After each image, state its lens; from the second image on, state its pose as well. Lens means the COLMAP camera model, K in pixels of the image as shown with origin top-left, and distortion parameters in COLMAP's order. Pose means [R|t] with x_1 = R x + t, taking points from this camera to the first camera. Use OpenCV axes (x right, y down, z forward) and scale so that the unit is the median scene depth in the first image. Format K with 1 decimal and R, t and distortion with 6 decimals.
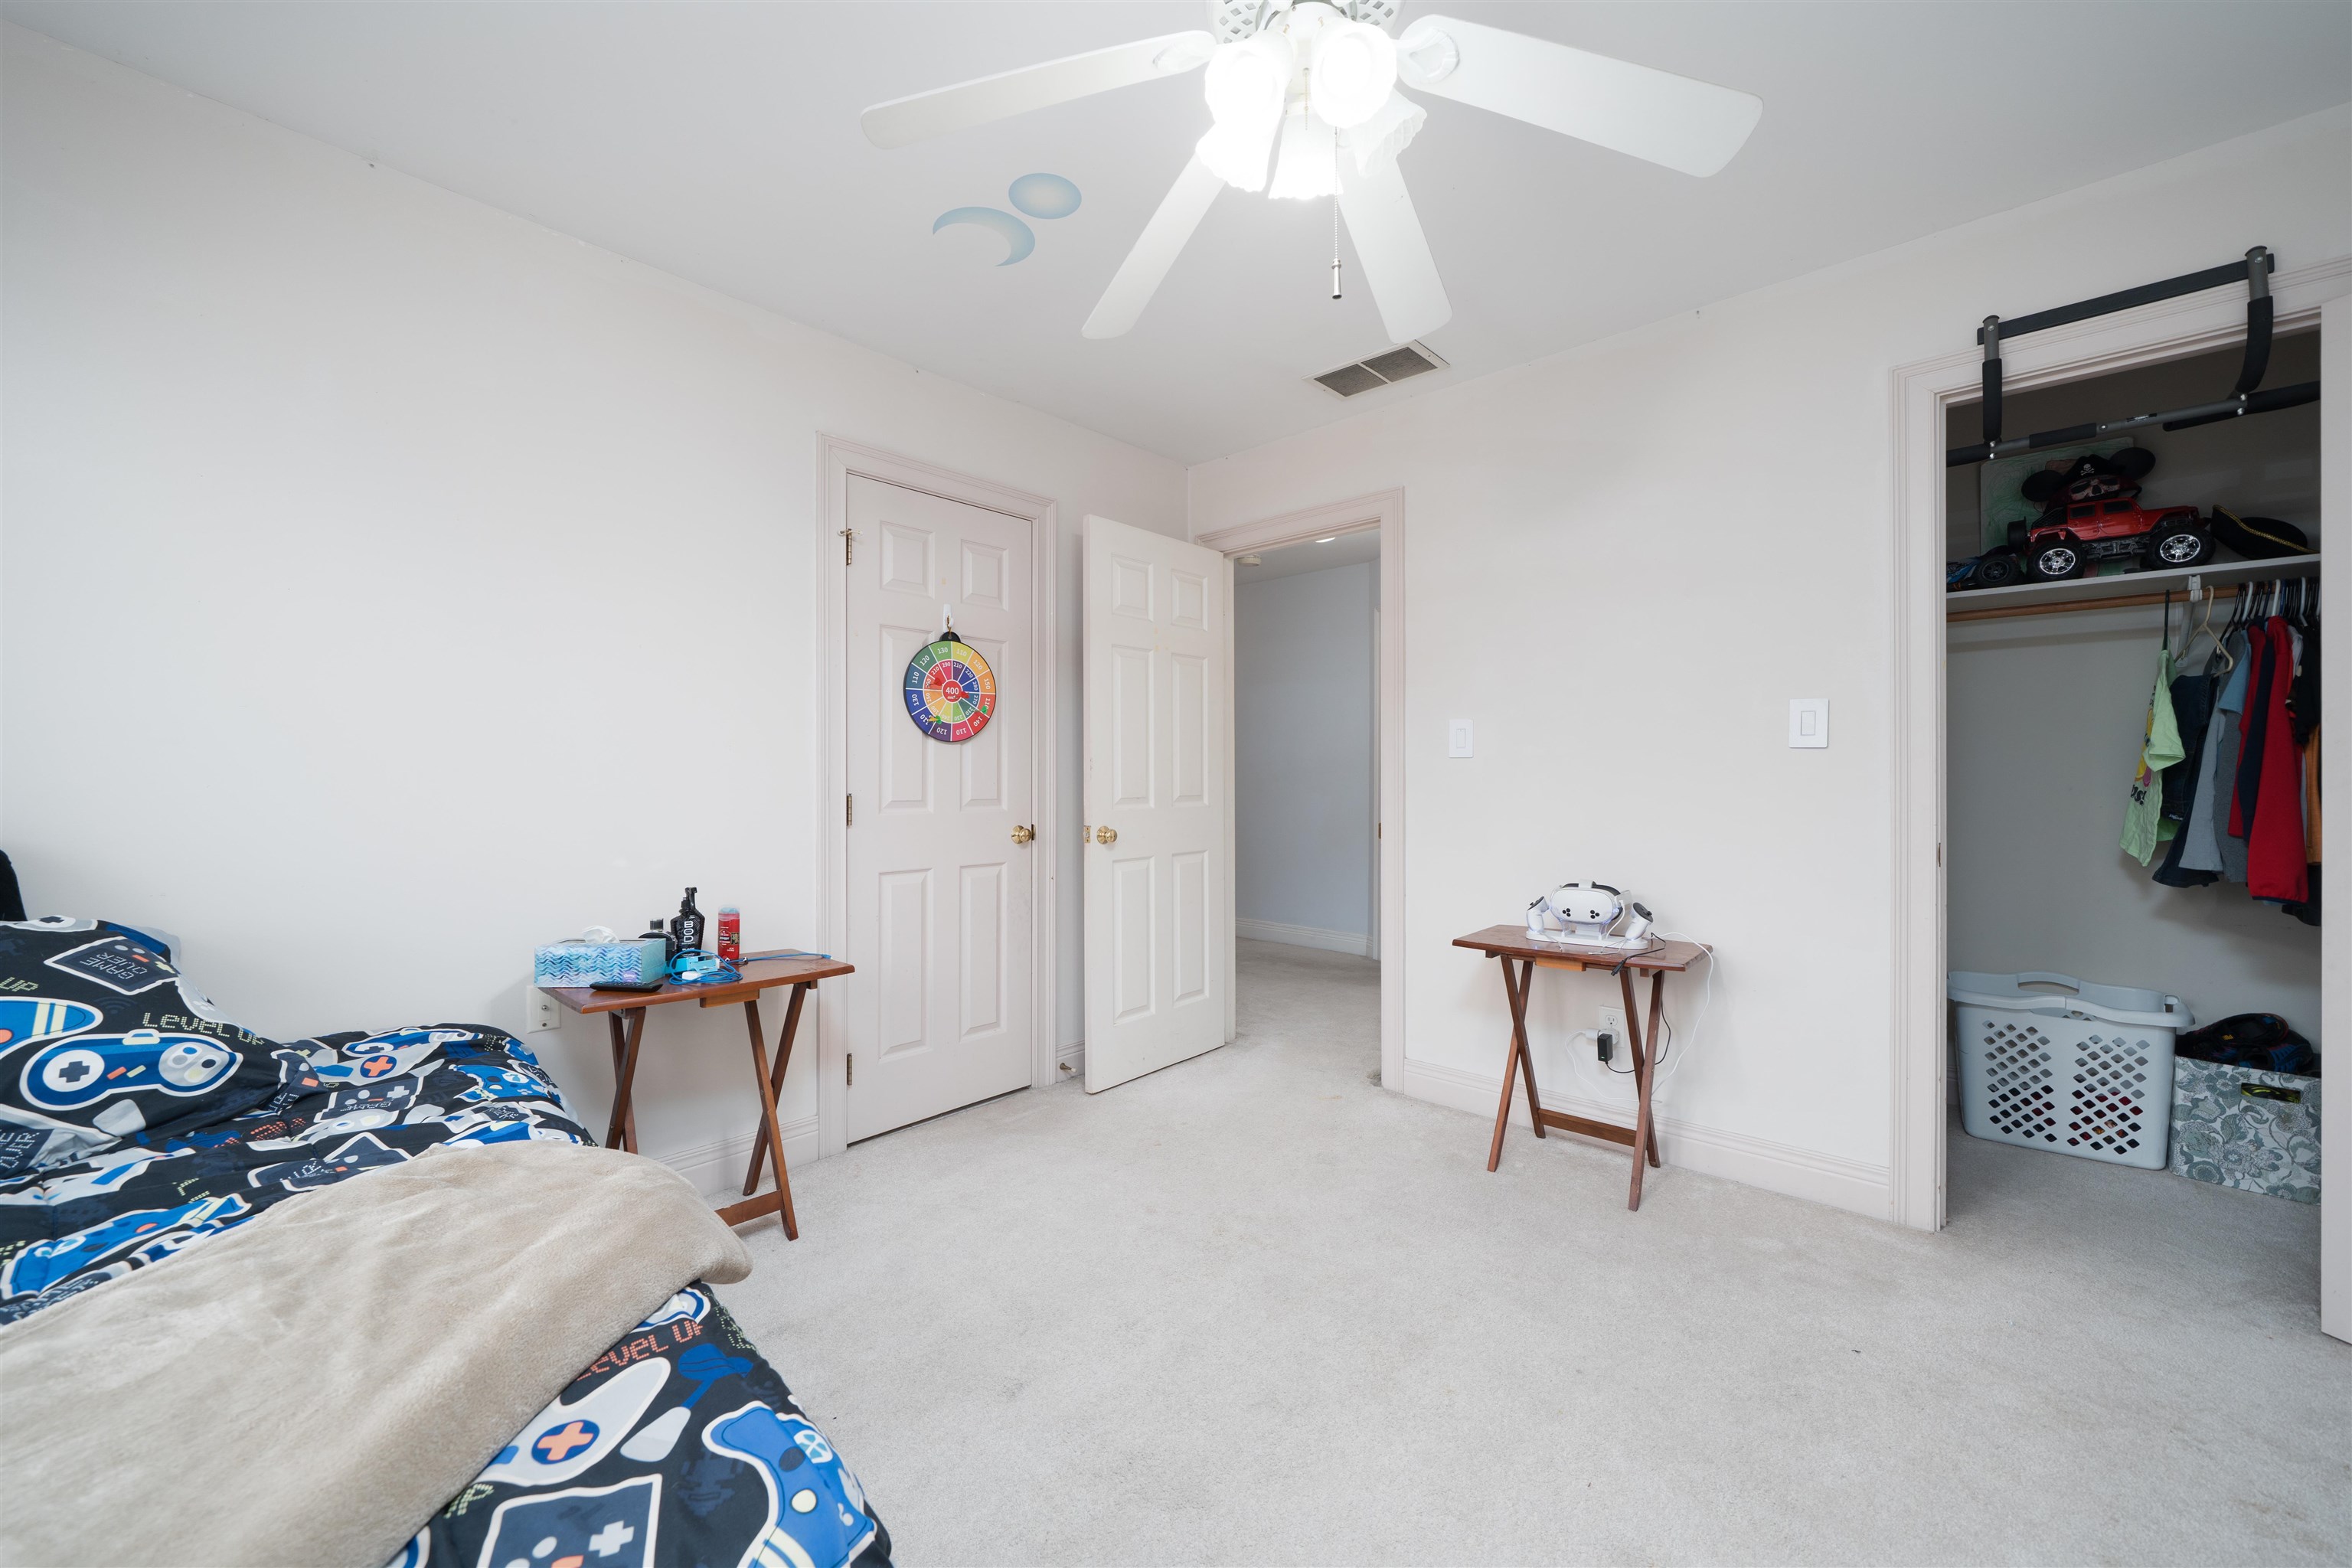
lens RADIAL K [[892.5, 0, 1167.9], [0, 892.5, 776.0], [0, 0, 1]] dist [-0.003213, -0.000381]
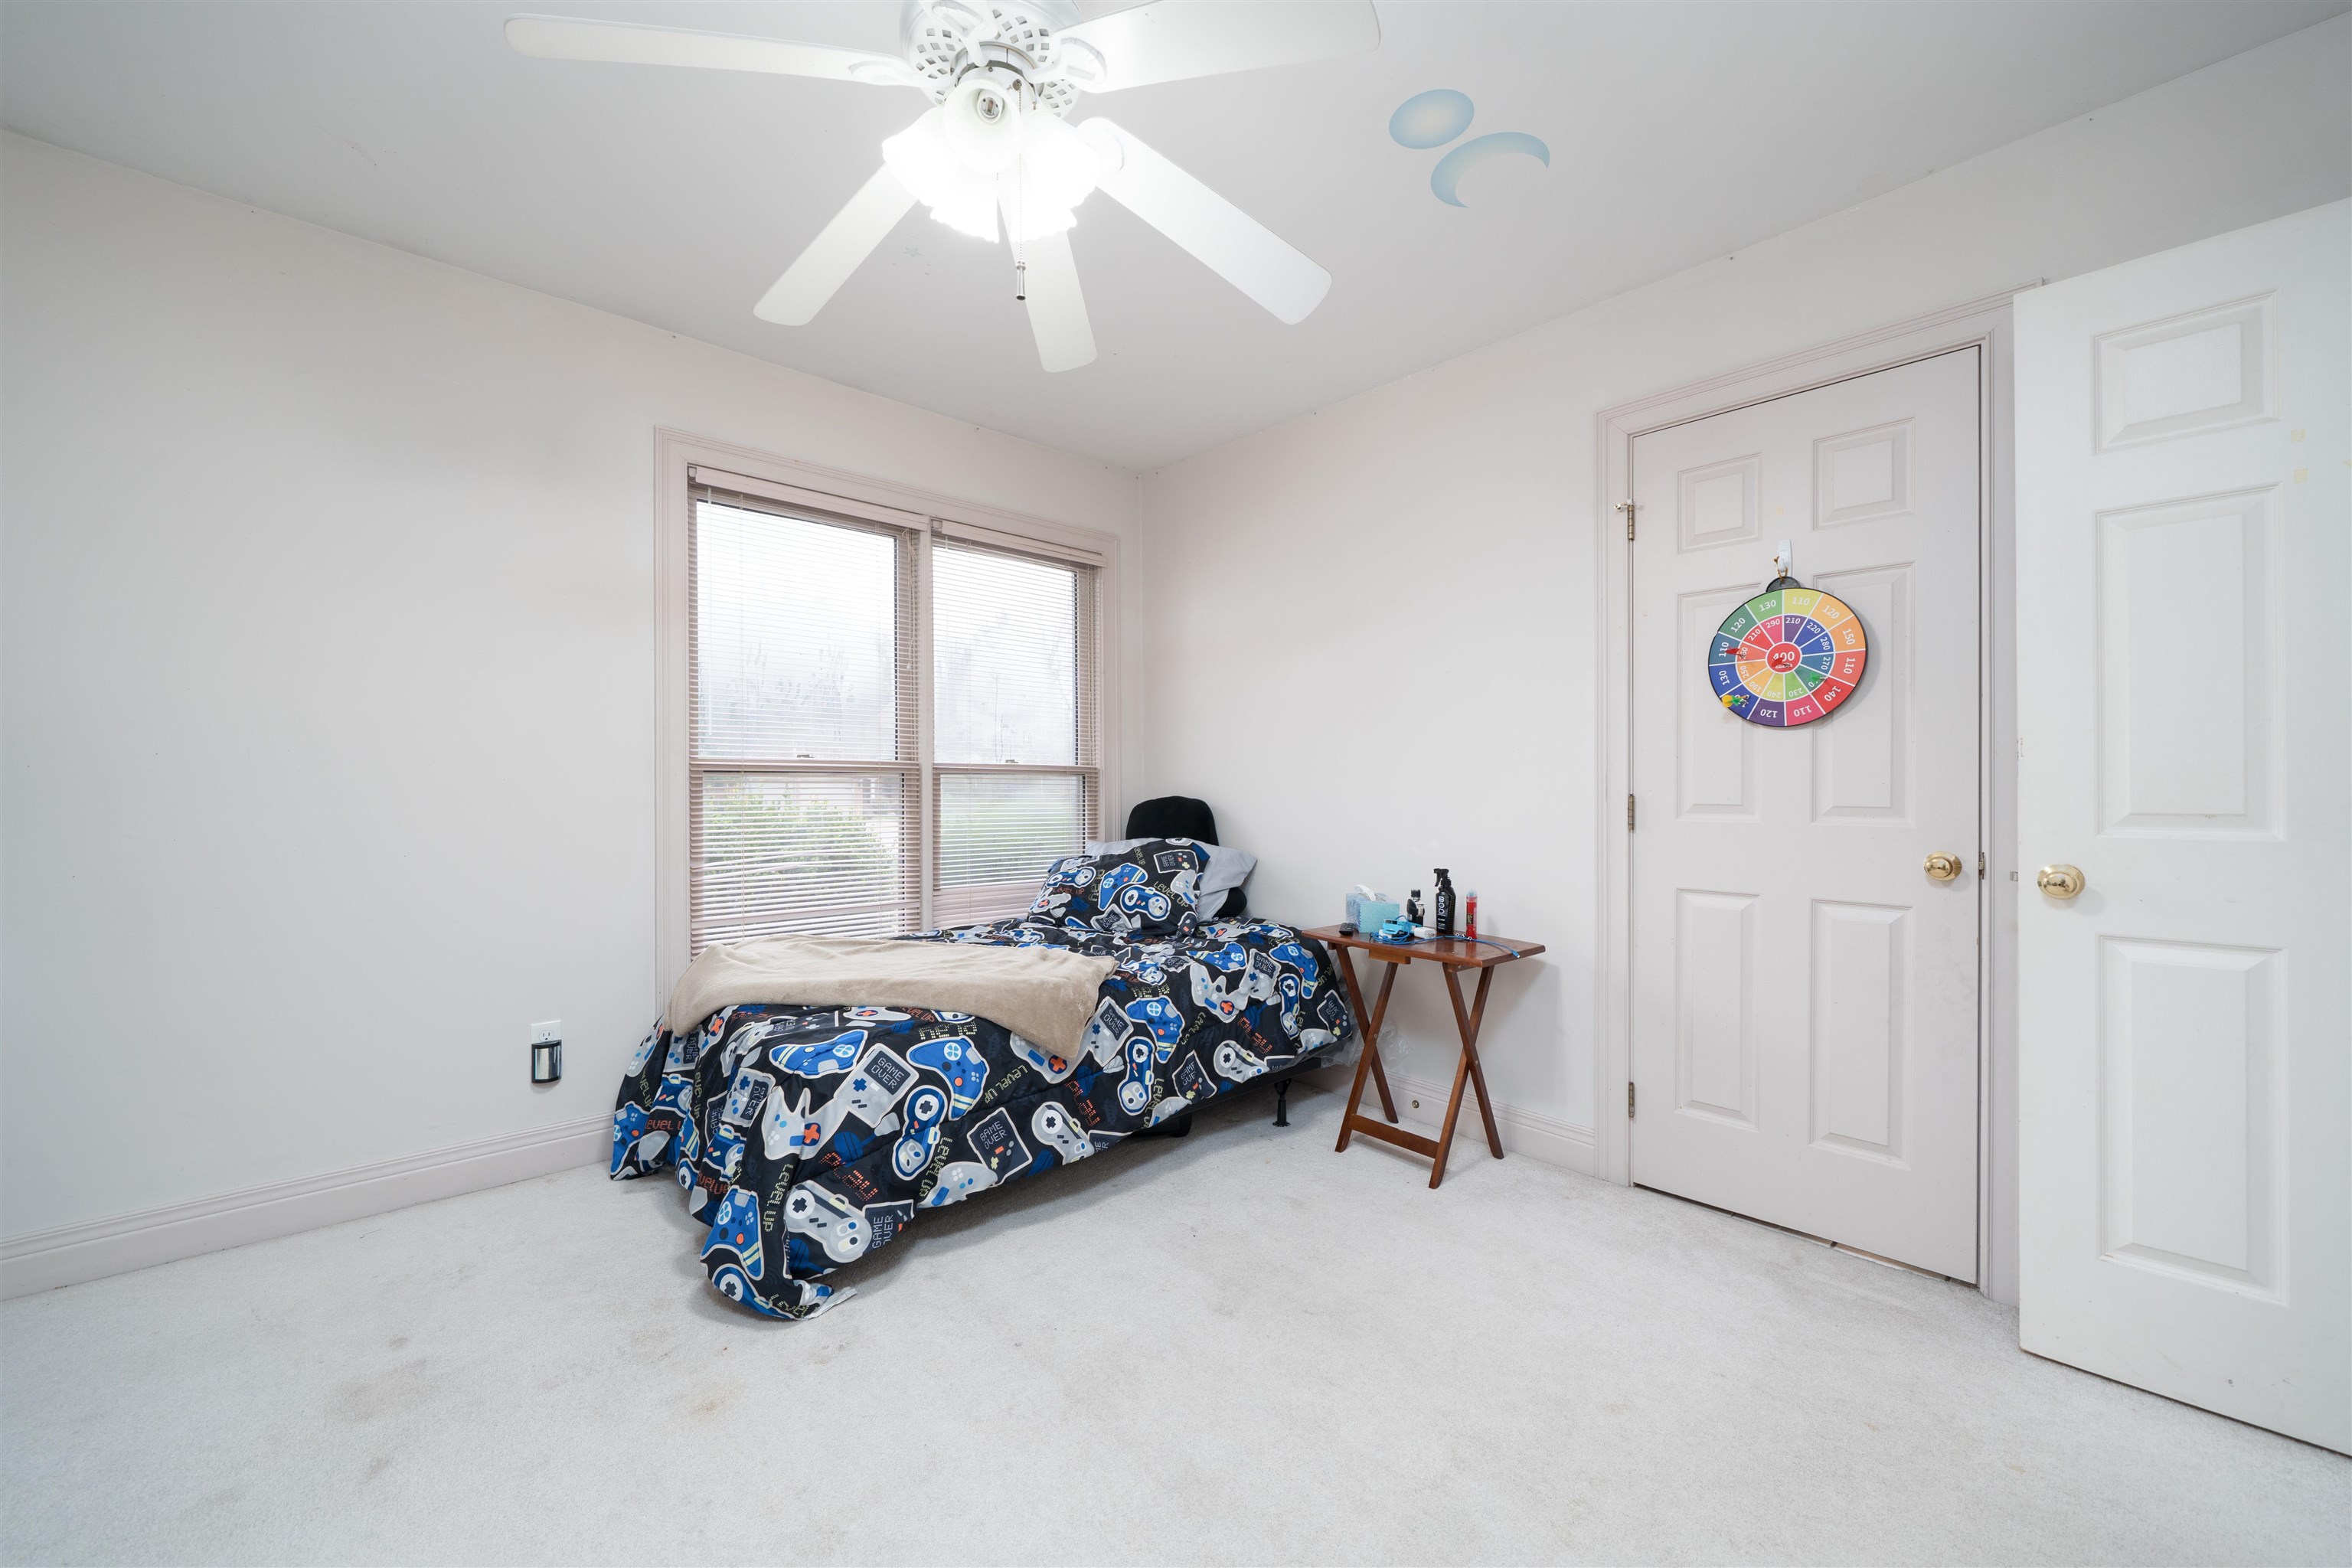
lens RADIAL K [[892.5, 0, 1171.0], [0, 892.5, 787.3], [0, 0, 1]] dist [-0.003213, -0.000381]
pose [[-0.064946, 0.006826, -0.997865, 0.524024], [0.004014, 0.999970, 0.006579, 0.004597], [0.997881, -0.003578, -0.064972, 0.544872]]
